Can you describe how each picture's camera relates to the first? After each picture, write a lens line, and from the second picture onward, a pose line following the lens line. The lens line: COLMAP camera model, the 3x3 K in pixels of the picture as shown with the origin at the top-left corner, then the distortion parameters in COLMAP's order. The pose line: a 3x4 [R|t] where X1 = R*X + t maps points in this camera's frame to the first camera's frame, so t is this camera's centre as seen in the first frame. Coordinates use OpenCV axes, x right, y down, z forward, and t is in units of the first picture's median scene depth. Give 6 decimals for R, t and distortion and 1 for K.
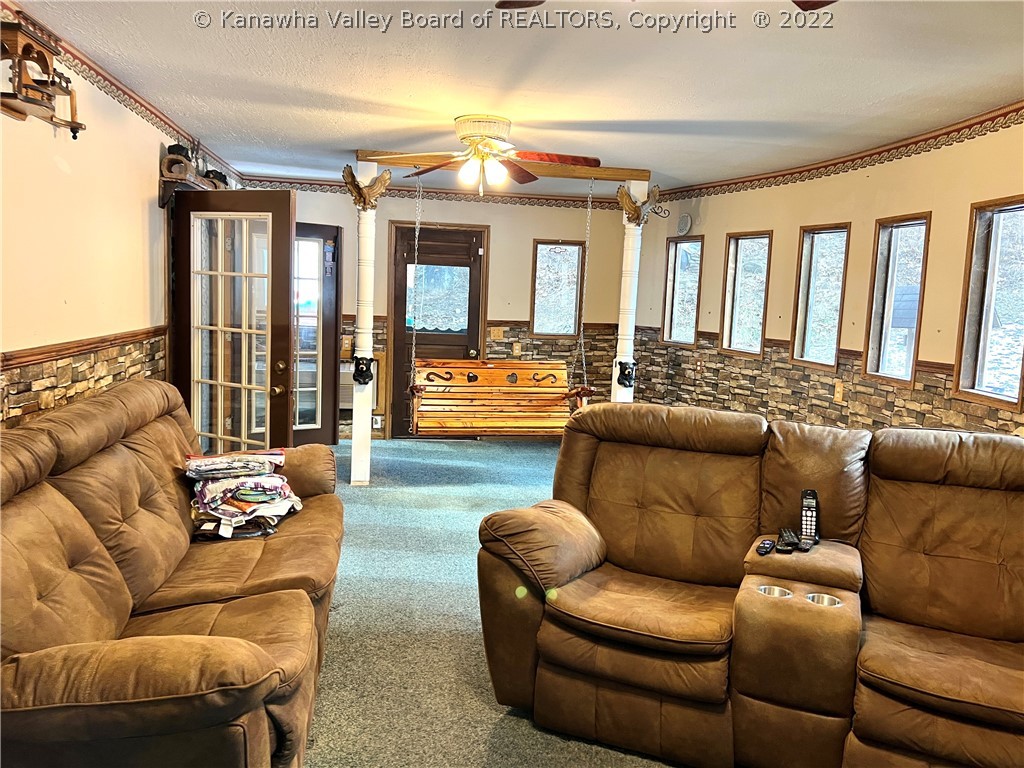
lens RADIAL K [[773.0, 0, 512.5], [0, 773.0, 382.5], [0, 0, 1]] dist [0.003364, 0.001112]
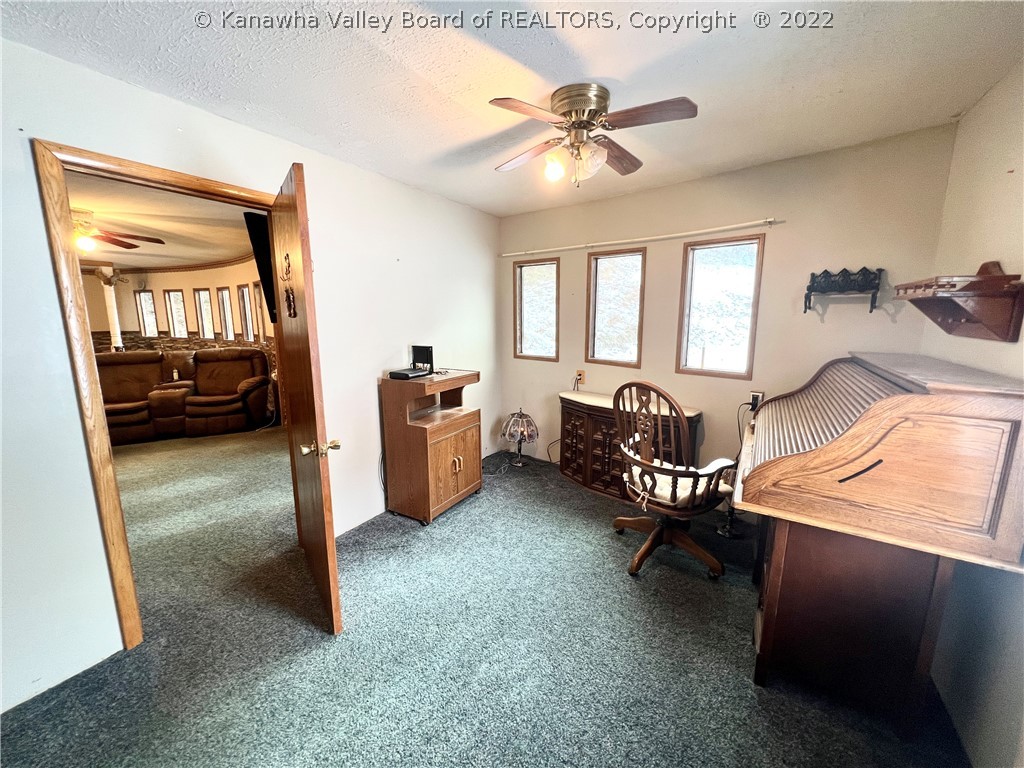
lens RADIAL K [[410.9, 0, 510.2], [0, 410.9, 387.4], [0, 0, 1]] dist [0.000803, 0.000140]
pose [[0.651976, -0.166433, 0.739748, -0.021149], [0.116512, 0.986016, 0.119152, 0.098584], [-0.749234, 0.008506, 0.662251, -0.794521]]
